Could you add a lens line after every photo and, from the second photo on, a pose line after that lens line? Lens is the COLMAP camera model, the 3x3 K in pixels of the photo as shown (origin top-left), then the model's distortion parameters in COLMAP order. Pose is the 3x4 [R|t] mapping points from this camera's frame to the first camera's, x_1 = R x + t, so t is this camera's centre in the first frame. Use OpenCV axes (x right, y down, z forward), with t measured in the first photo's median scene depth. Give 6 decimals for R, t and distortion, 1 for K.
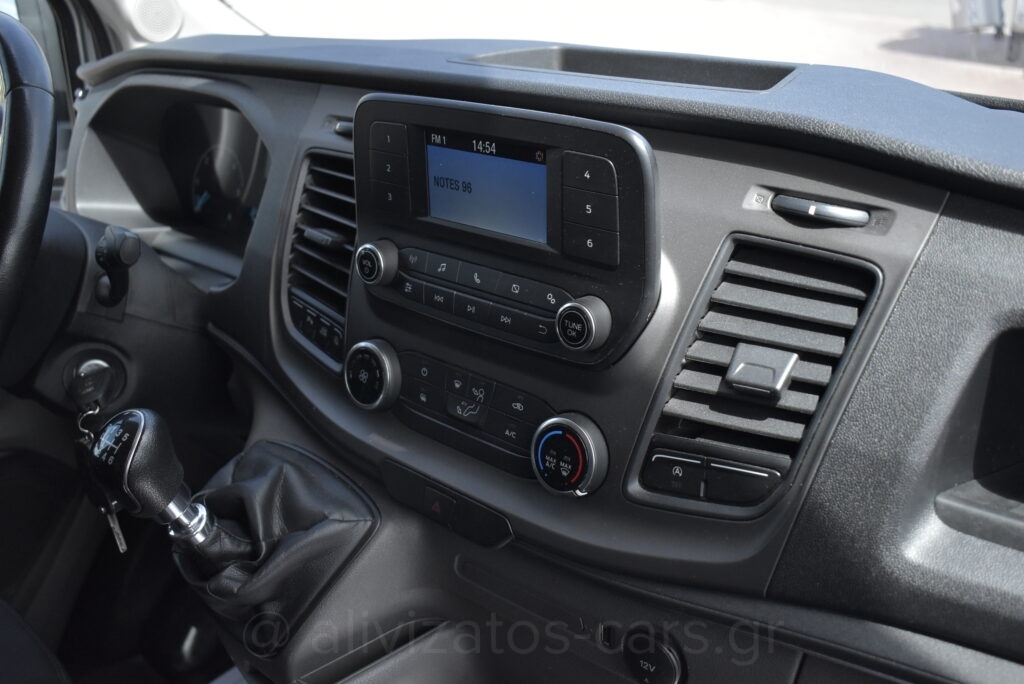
lens RADIAL K [[995.6, 0, 511.6], [0, 995.6, 358.1], [0, 0, 1]] dist [-0.079584, 0.005841]
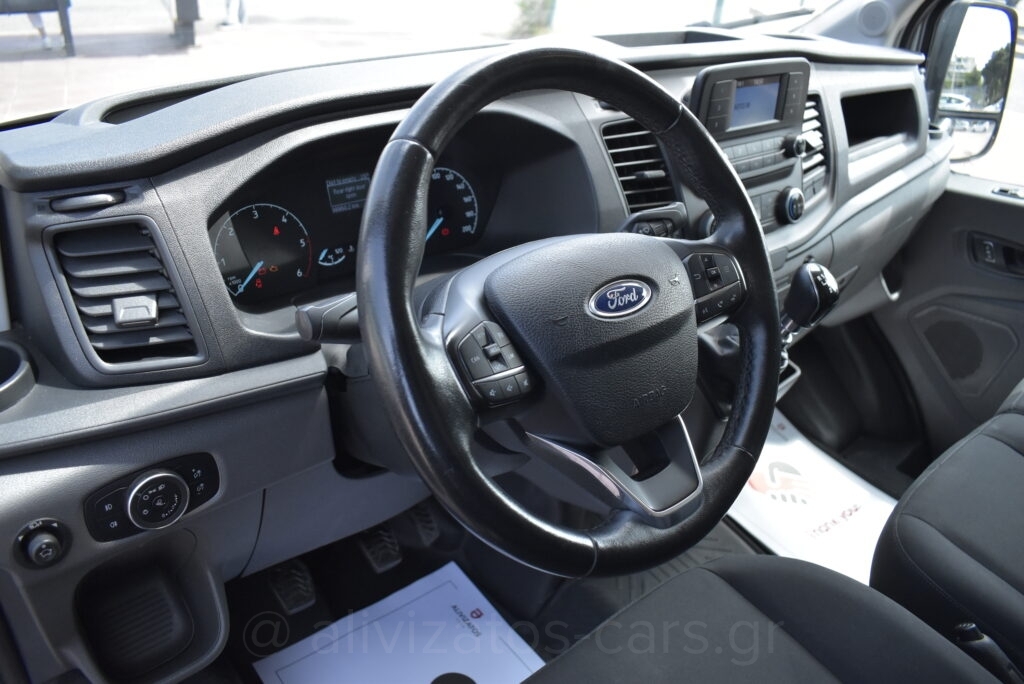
lens RADIAL K [[785.7, 0, 512.0], [0, 785.7, 342.0], [0, 0, 1]] dist [-0.088111, 0.000618]
pose [[0.118405, -0.444297, 0.888021, -1.500144], [0.359008, 0.852968, 0.378891, -0.468021], [-0.925794, 0.273944, 0.260501, 1.051781]]
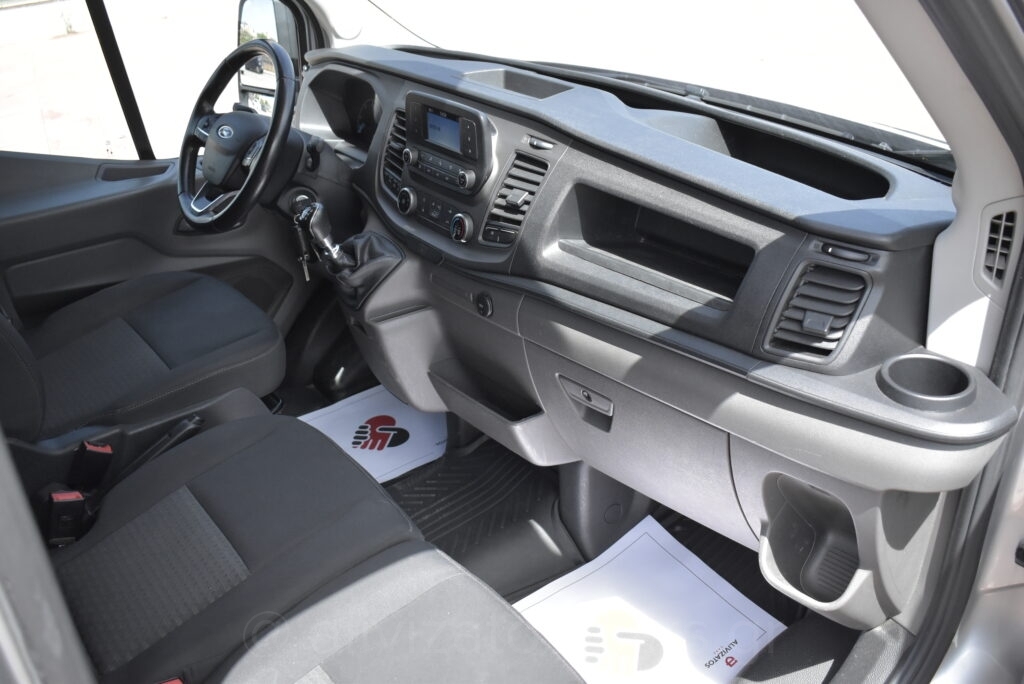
lens RADIAL K [[995.6, 0, 511.6], [0, 995.6, 358.1], [0, 0, 1]] dist [-0.079584, 0.005841]
pose [[0.977442, 0.102052, -0.184915, 0.646299], [-0.090522, 0.993447, 0.069783, 0.219094], [0.190824, -0.051470, 0.980274, -1.488564]]
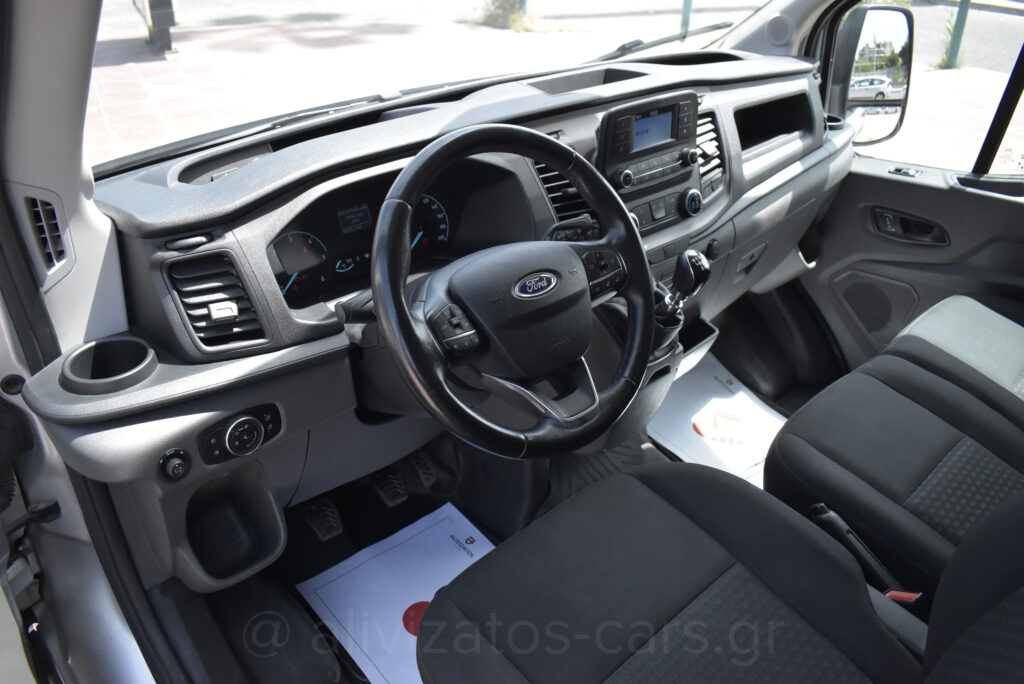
lens RADIAL K [[809.0, 0, 512.0], [0, 809.0, 342.0], [0, 0, 1]] dist [-0.090677, 0.001263]
pose [[0.087344, -0.466441, 0.880230, -1.973396], [0.406232, 0.823477, 0.396057, -0.626967], [-0.909586, 0.322985, 0.261409, 0.860460]]
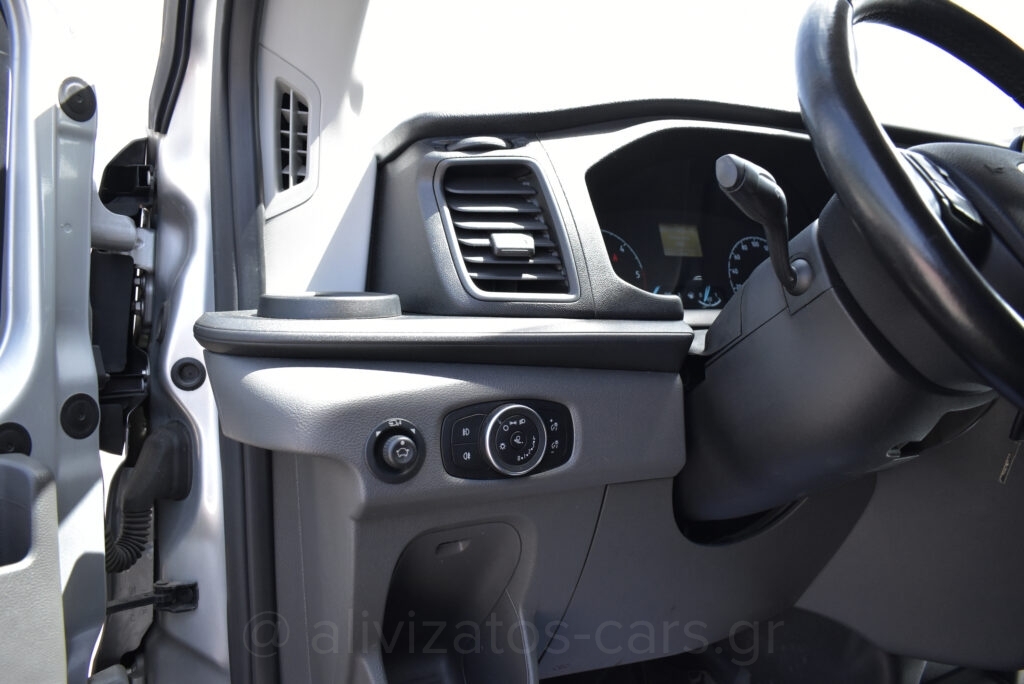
lens RADIAL K [[785.7, 0, 512.0], [0, 785.7, 342.0], [0, 0, 1]] dist [-0.088111, 0.000618]
pose [[0.336072, -0.027505, 0.941435, -1.602601], [0.371054, 0.922598, -0.105504, -0.116151], [-0.865664, 0.384780, 0.320265, 1.434315]]
